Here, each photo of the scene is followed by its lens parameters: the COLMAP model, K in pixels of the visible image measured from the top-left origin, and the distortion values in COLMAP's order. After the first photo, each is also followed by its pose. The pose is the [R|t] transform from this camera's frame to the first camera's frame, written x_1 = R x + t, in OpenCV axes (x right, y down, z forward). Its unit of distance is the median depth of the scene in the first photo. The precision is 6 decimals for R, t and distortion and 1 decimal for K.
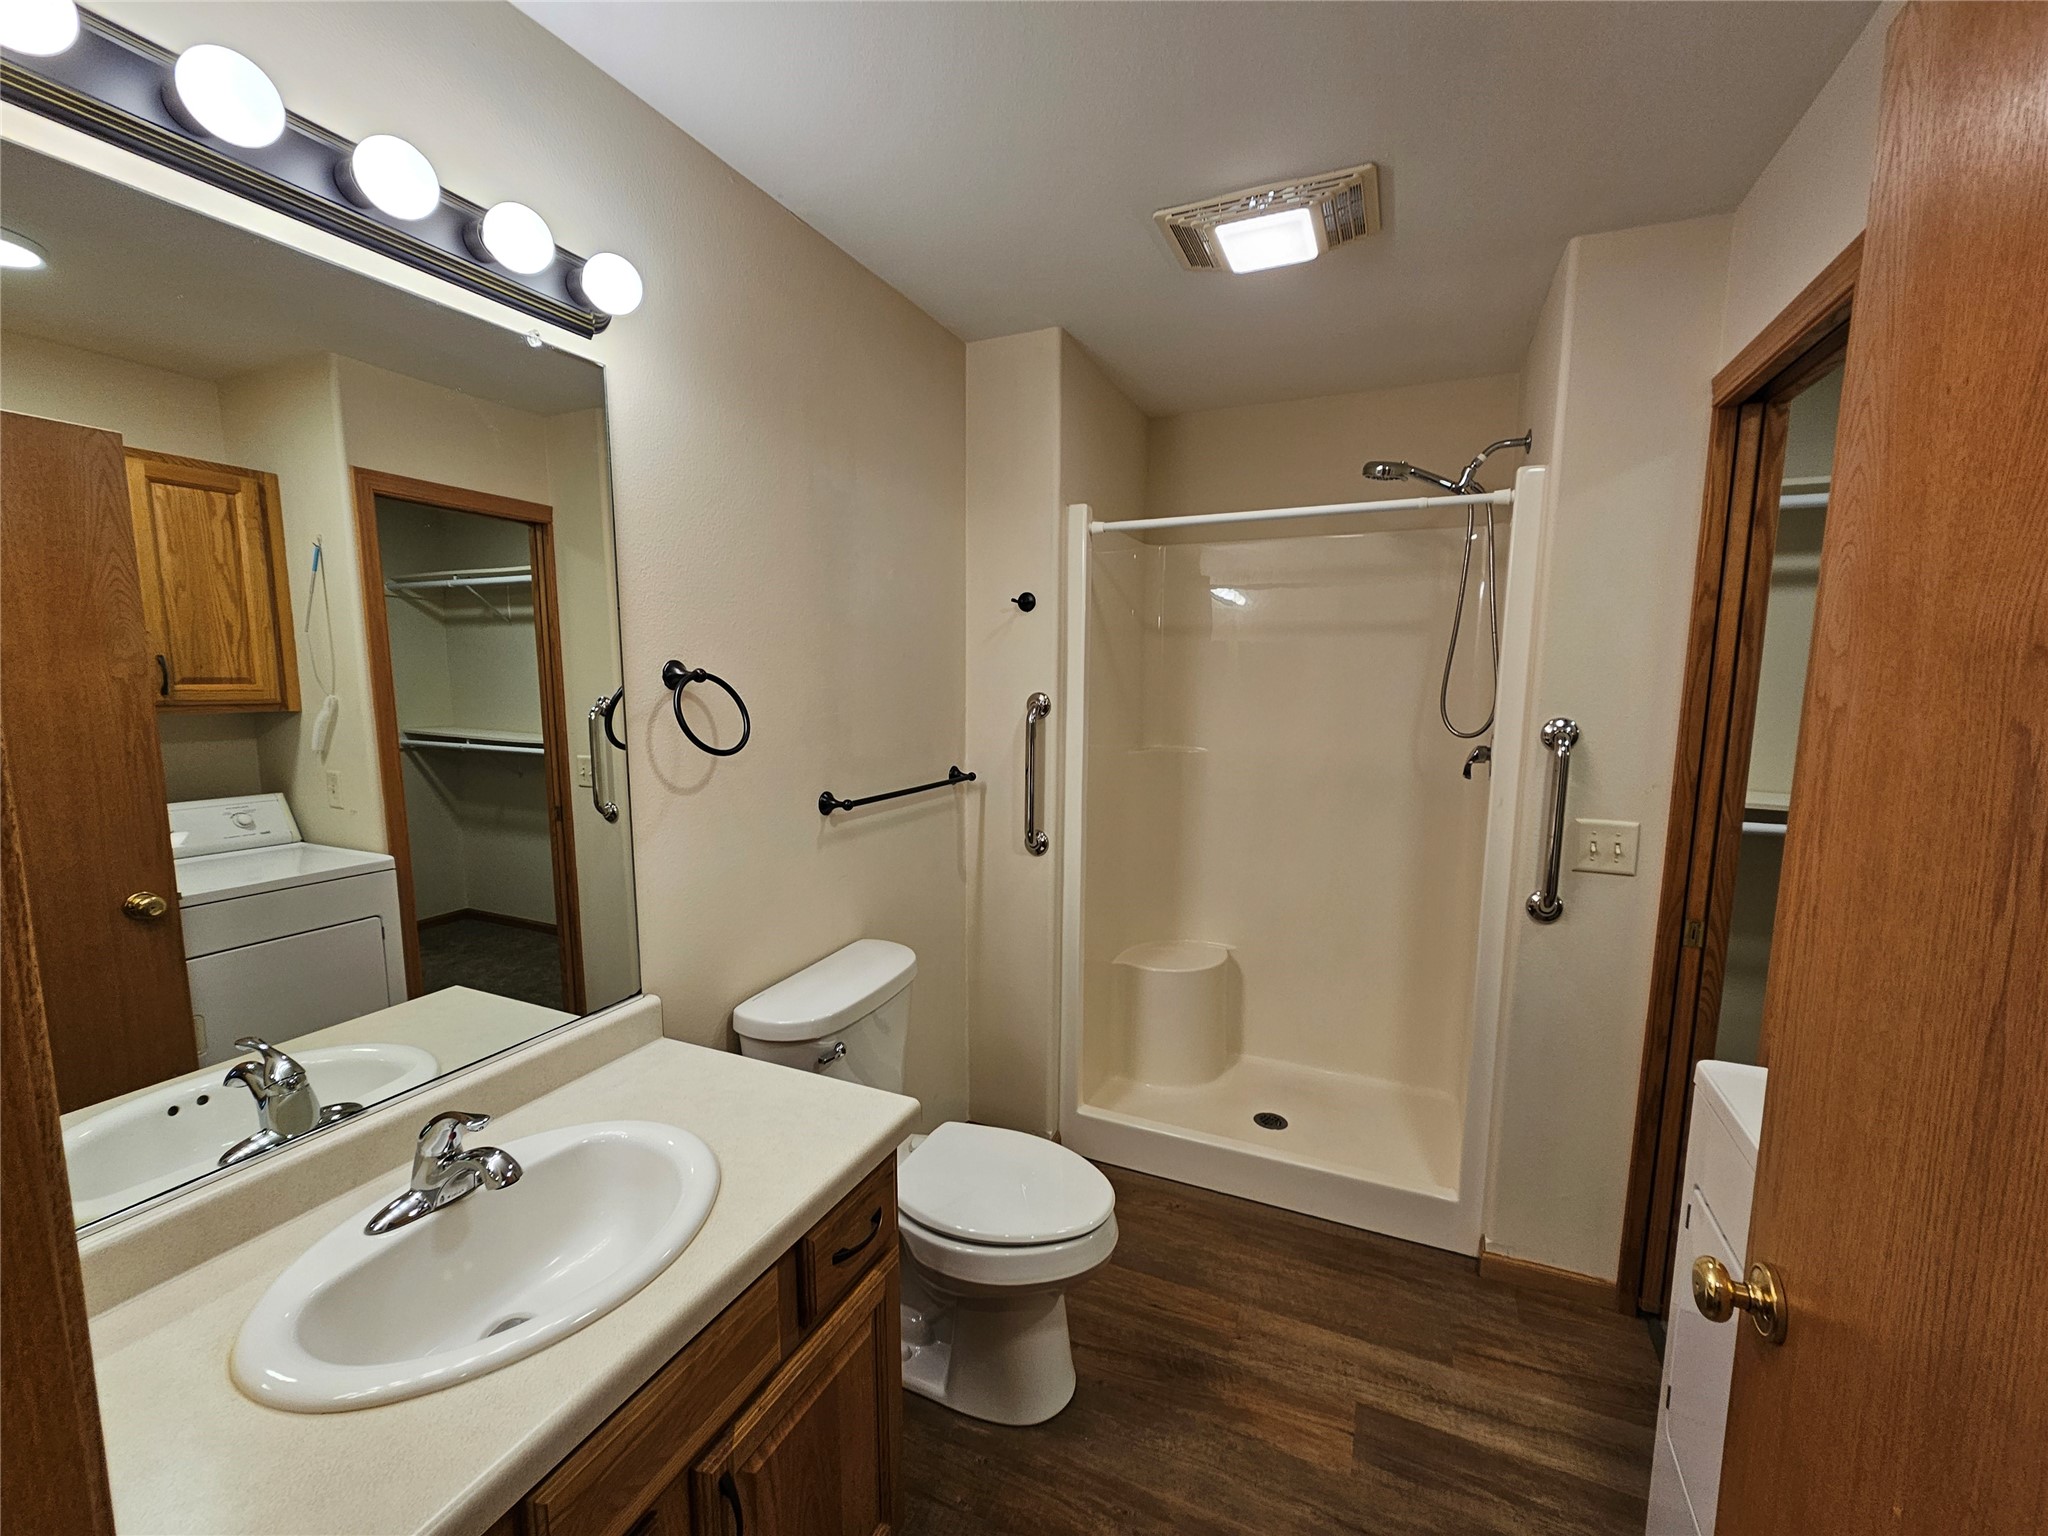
lens RADIAL K [[839.7, 0, 1027.9], [0, 839.7, 775.3], [0, 0, 1]] dist [-0.004746, 0.003002]
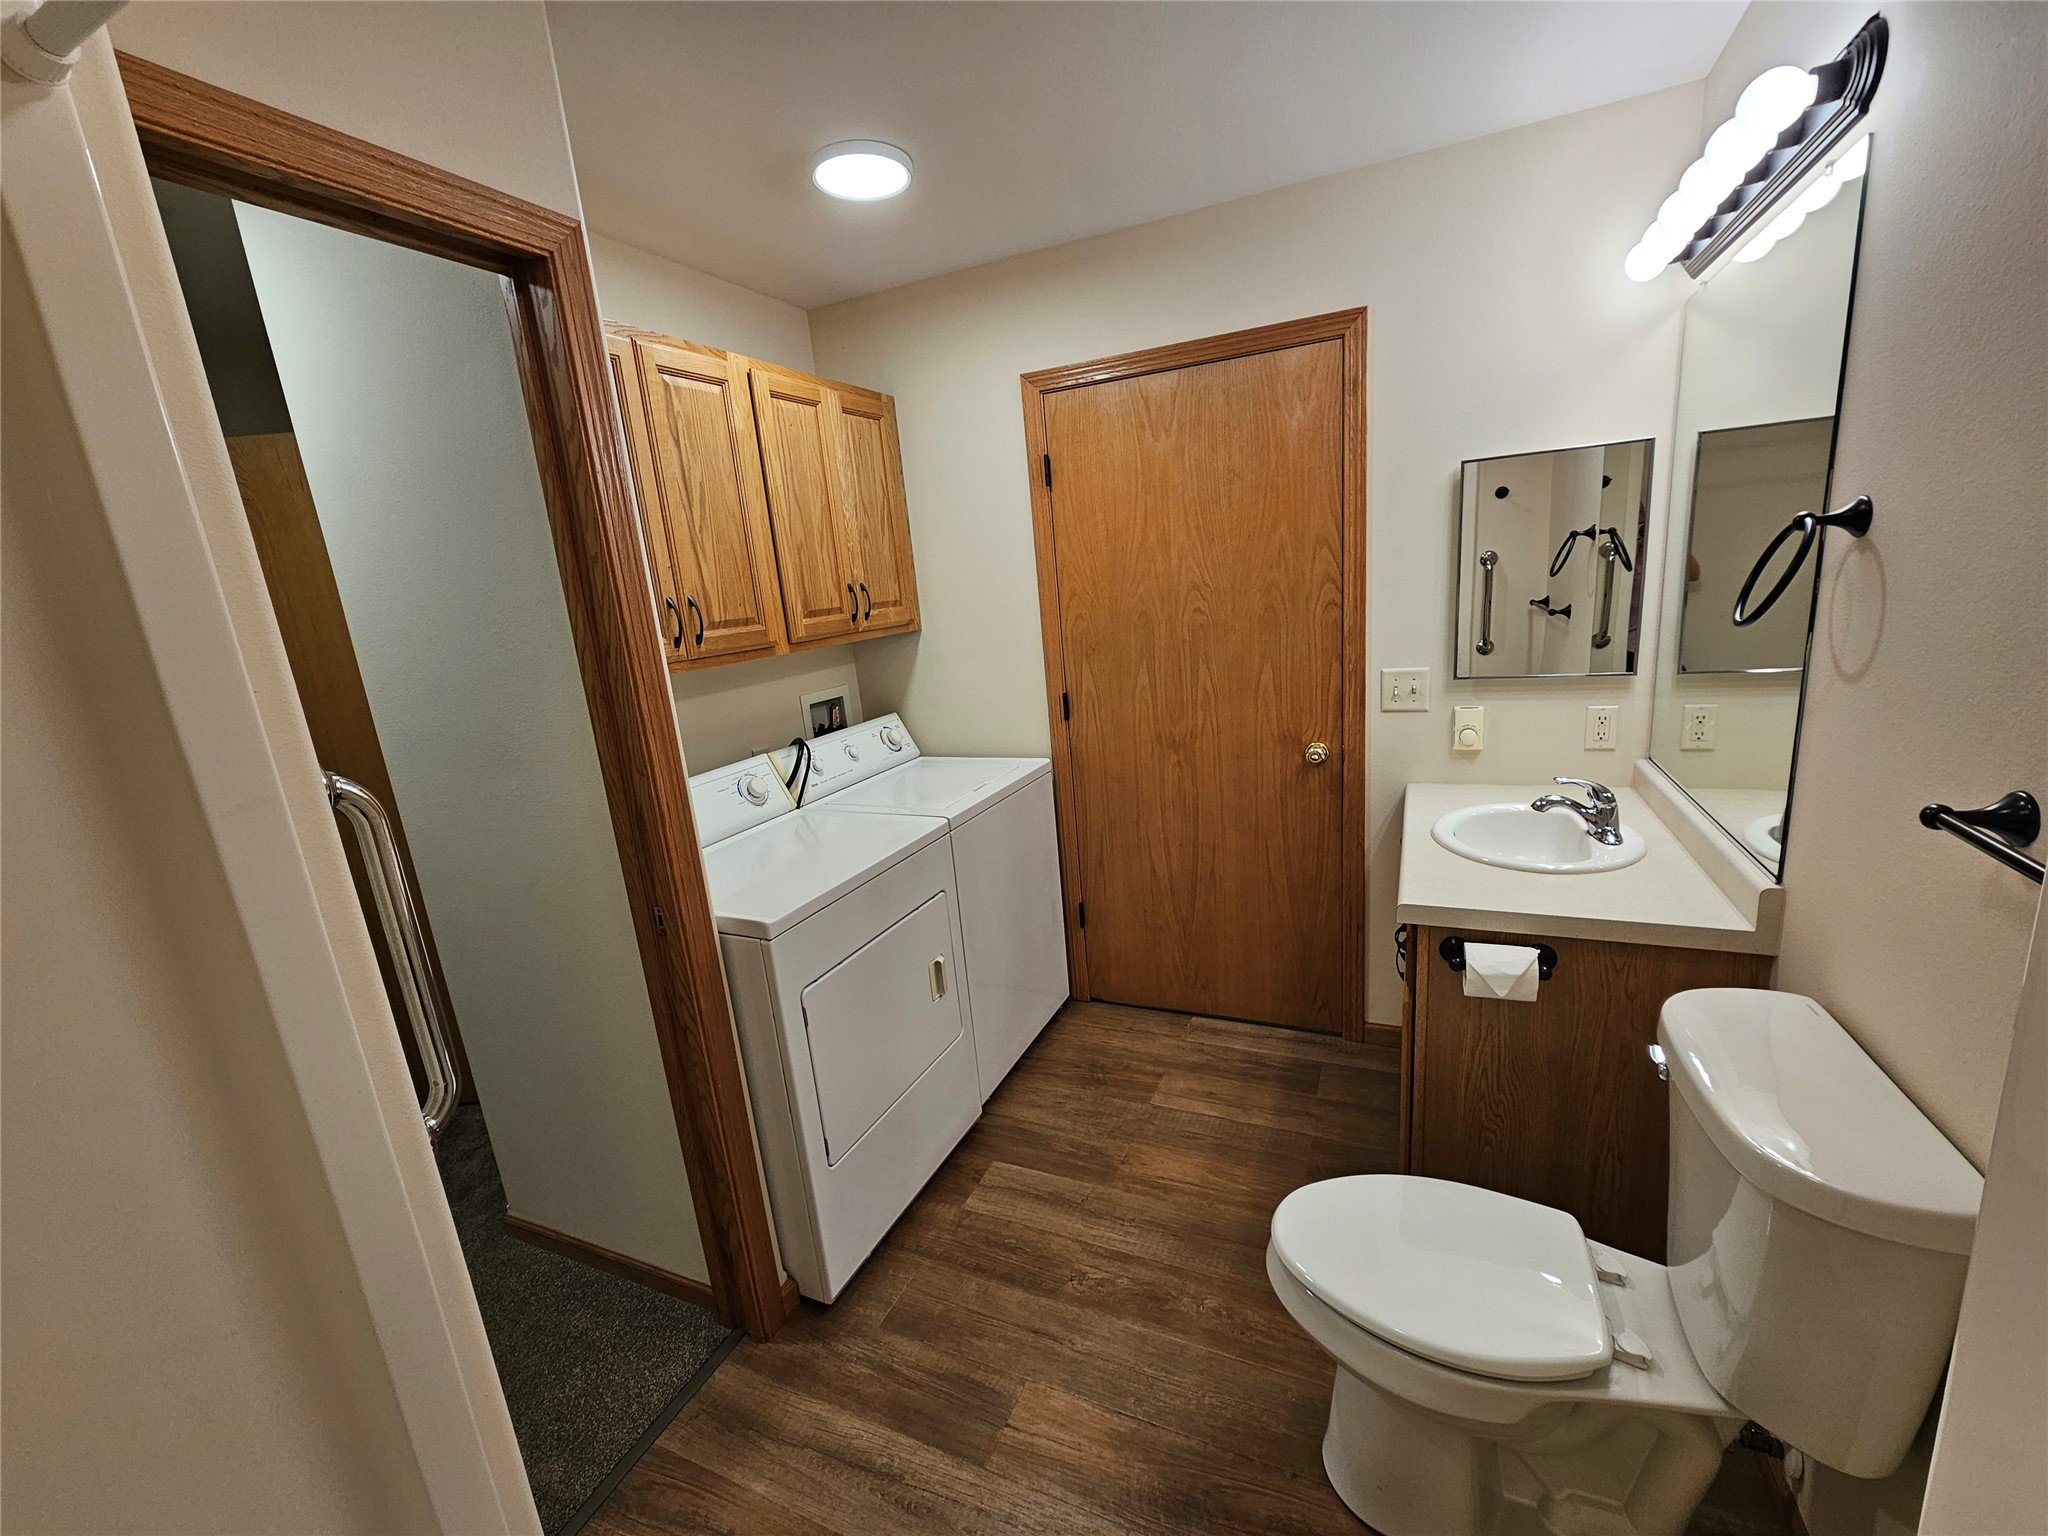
lens RADIAL K [[827.6, 0, 1021.2], [0, 827.6, 777.9], [0, 0, 1]] dist [-0.003578, 0.000078]
pose [[-0.996497, 0.075483, 0.036013, 0.294121], [0.083313, 0.933633, 0.348408, -0.207117], [-0.007324, 0.350188, -0.936651, 1.660809]]
